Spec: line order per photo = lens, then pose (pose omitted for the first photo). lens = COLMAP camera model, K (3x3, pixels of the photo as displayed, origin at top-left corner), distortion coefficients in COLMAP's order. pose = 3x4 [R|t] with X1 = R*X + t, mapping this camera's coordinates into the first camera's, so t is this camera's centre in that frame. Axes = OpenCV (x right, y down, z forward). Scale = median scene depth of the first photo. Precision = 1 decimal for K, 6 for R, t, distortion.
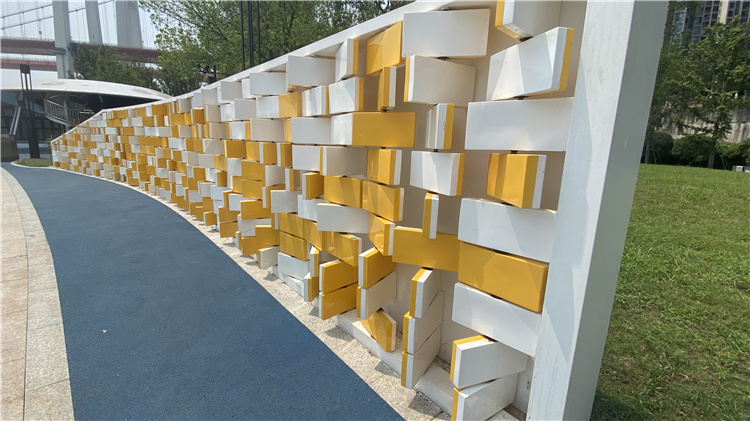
lens RADIAL K [[329.9, 0, 375.0], [0, 329.9, 210.5], [0, 0, 1]] dist [0.014137, -0.022739]
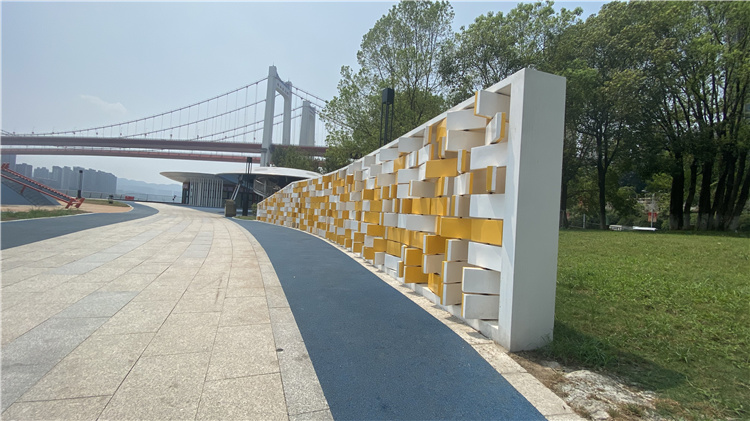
lens RADIAL K [[329.9, 0, 375.0], [0, 329.9, 210.5], [0, 0, 1]] dist [0.014137, -0.022739]
pose [[0.928489, 0.009405, -0.371242, 0.142927], [-0.098996, 0.969773, -0.223024, 0.167307], [0.357923, 0.243826, 0.901354, -0.290791]]
